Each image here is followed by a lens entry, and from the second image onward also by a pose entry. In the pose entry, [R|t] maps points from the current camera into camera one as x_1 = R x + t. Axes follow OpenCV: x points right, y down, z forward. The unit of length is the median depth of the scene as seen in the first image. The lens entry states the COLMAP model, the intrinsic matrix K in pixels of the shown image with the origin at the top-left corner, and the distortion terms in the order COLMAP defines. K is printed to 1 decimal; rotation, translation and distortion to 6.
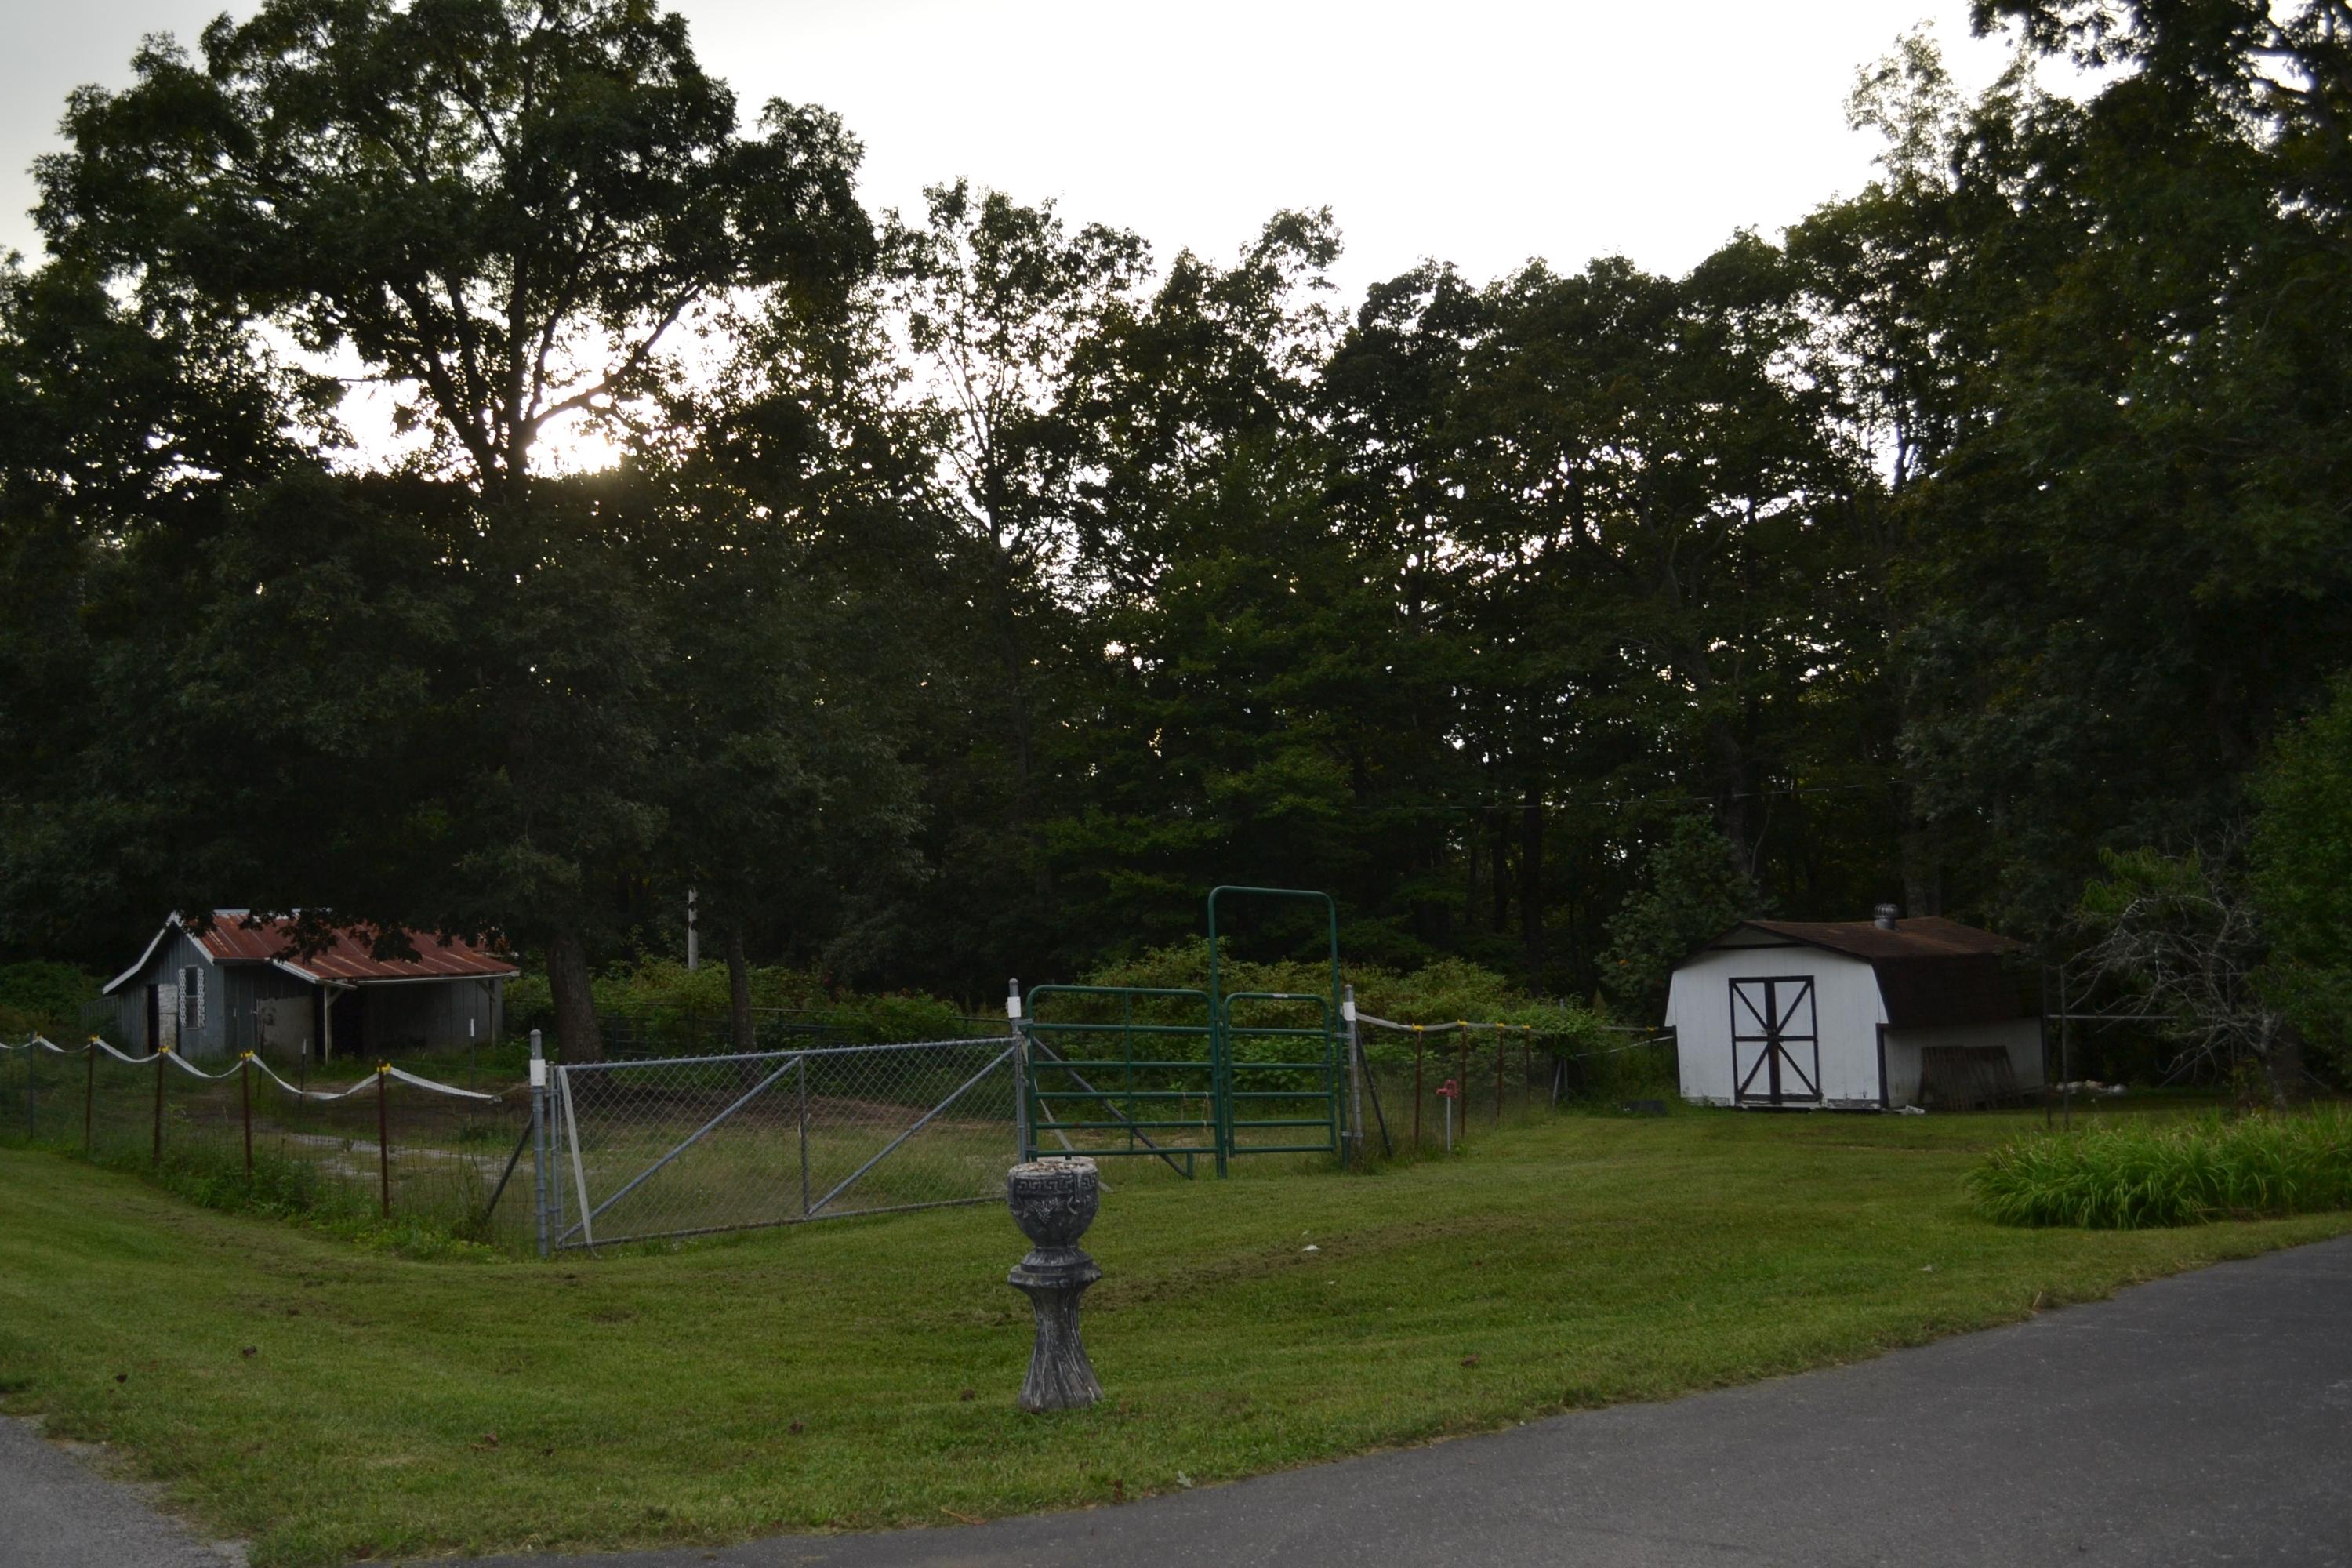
lens RADIAL K [[2326.2, 0, 1176.0], [0, 2326.2, 784.0], [0, 0, 1]] dist [-0.045067, 0.004040]
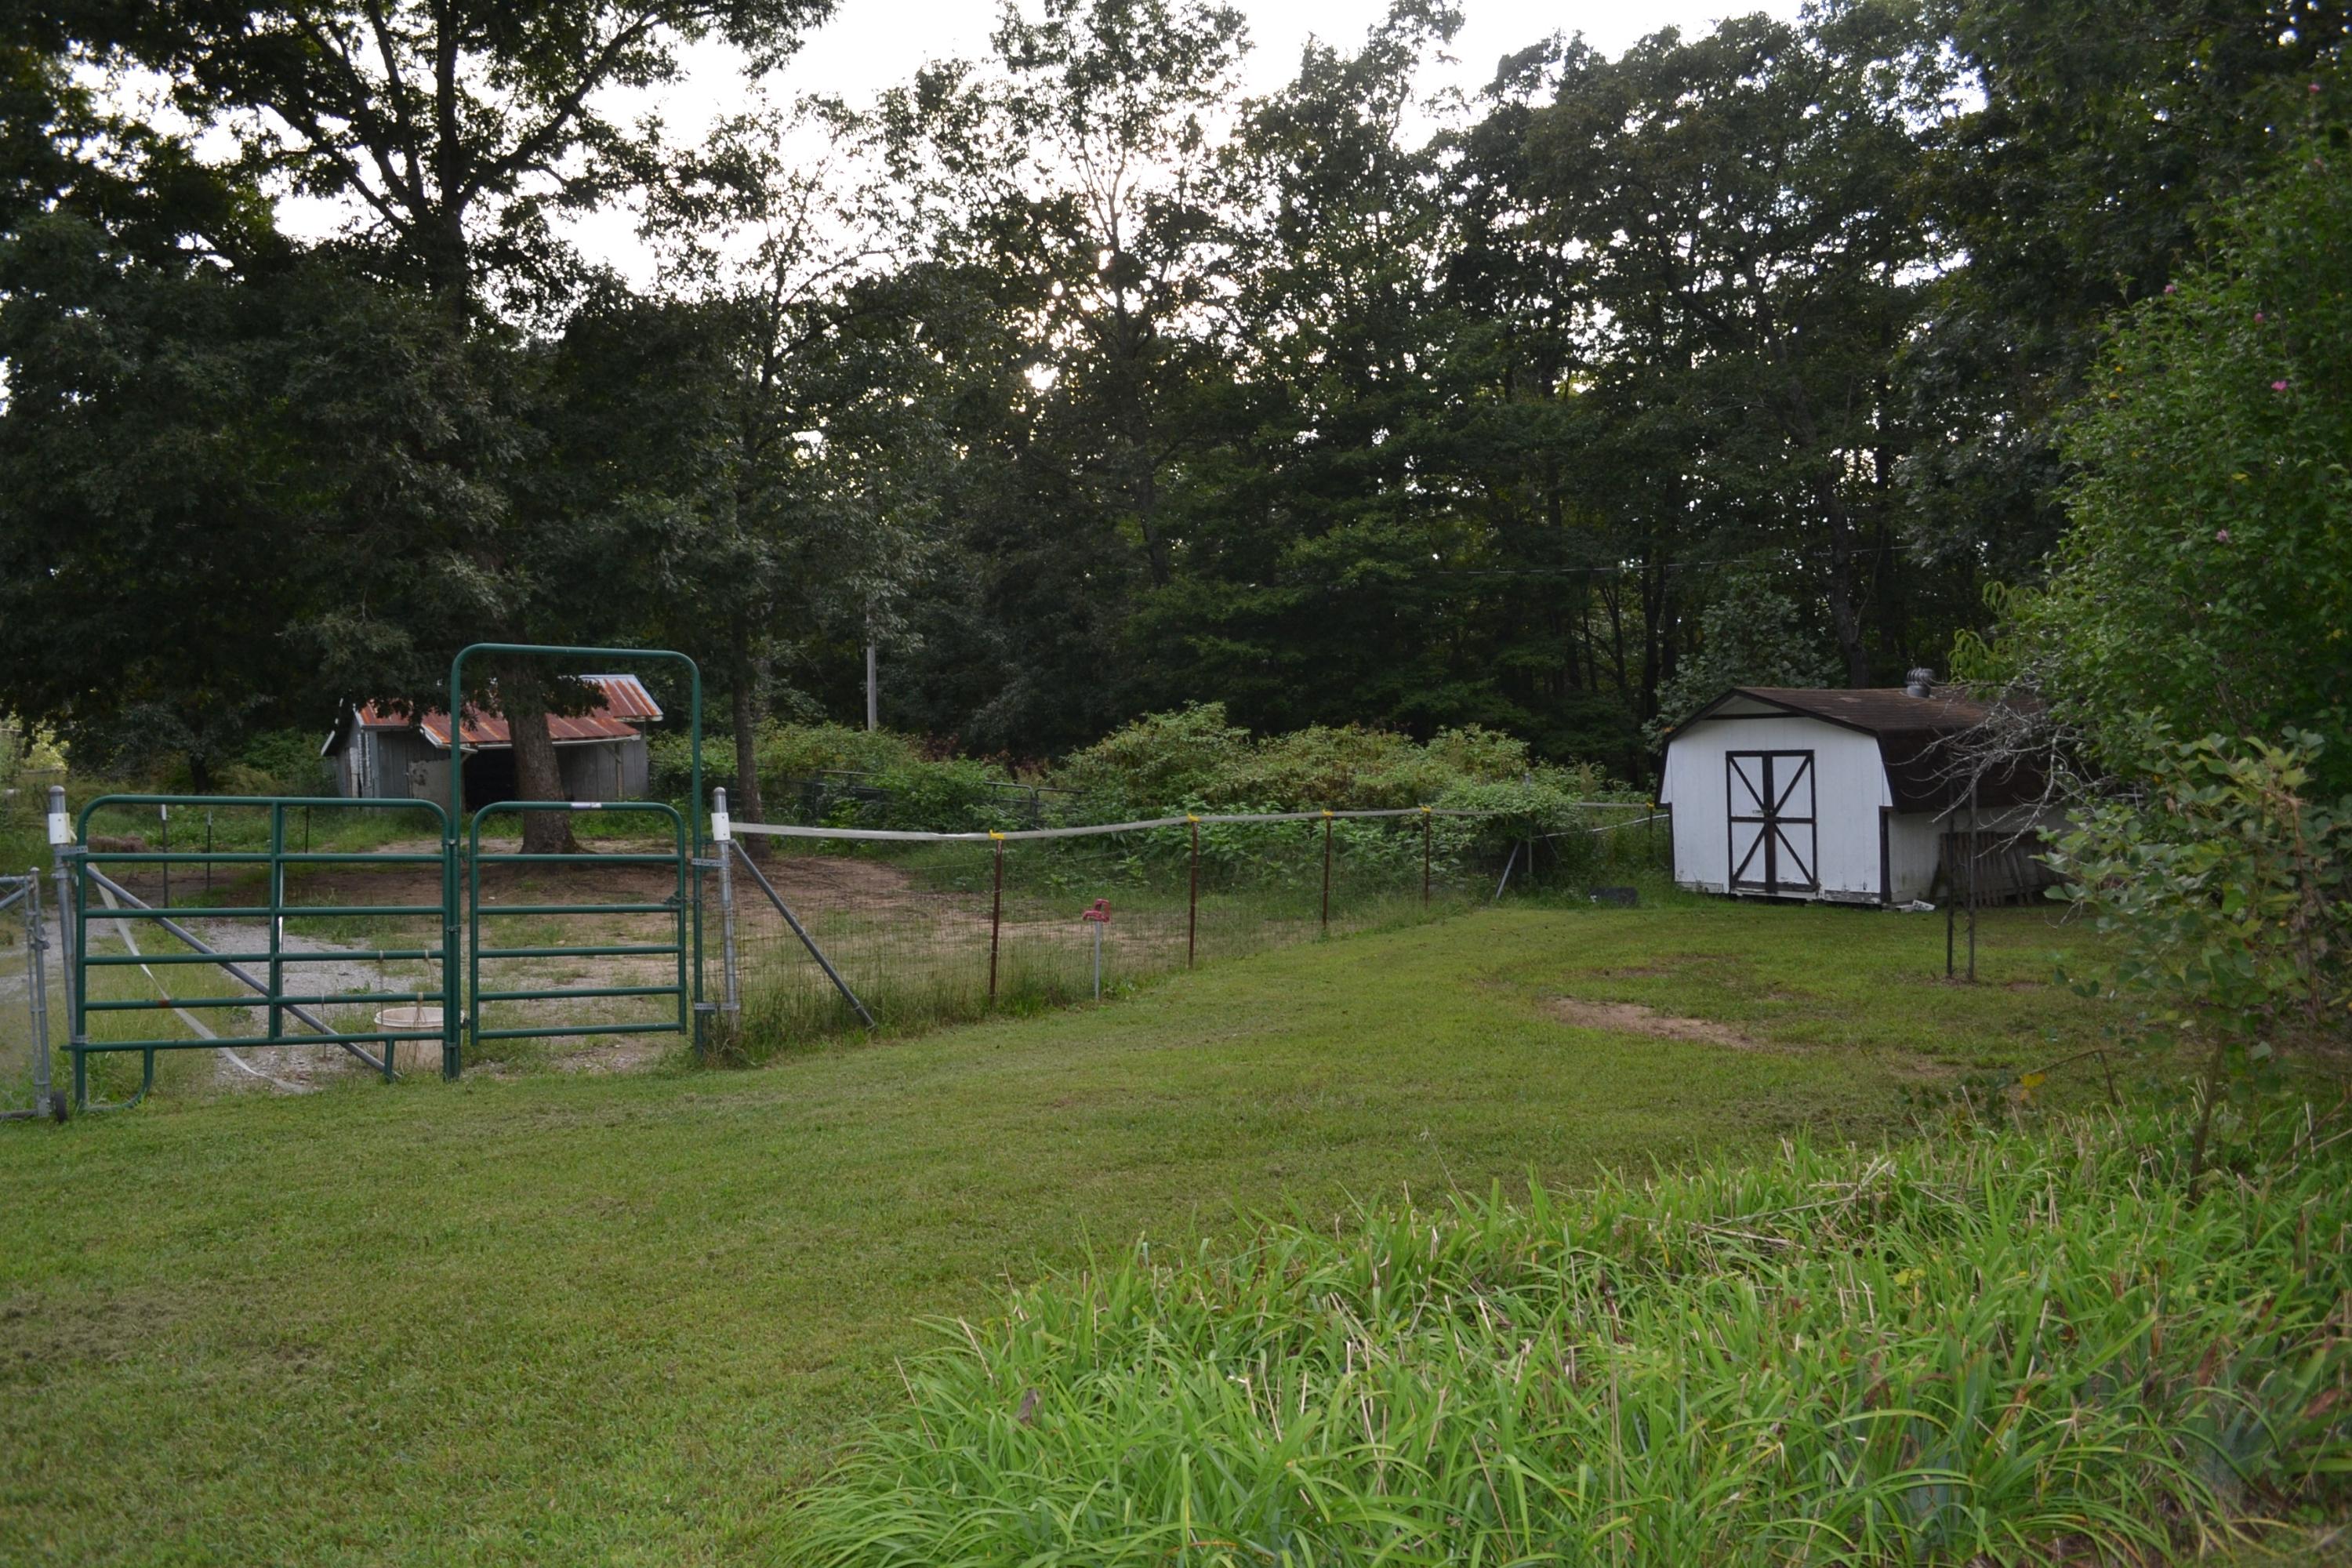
lens RADIAL K [[1867.6, 0, 1176.0], [0, 1867.6, 784.0], [0, 0, 1]] dist [-0.080523, 0.003324]
pose [[0.982514, 0.007241, -0.186047, 0.163366], [0.013697, 0.993725, 0.111009, 0.014244], [0.185683, -0.111616, 0.976250, 0.263518]]
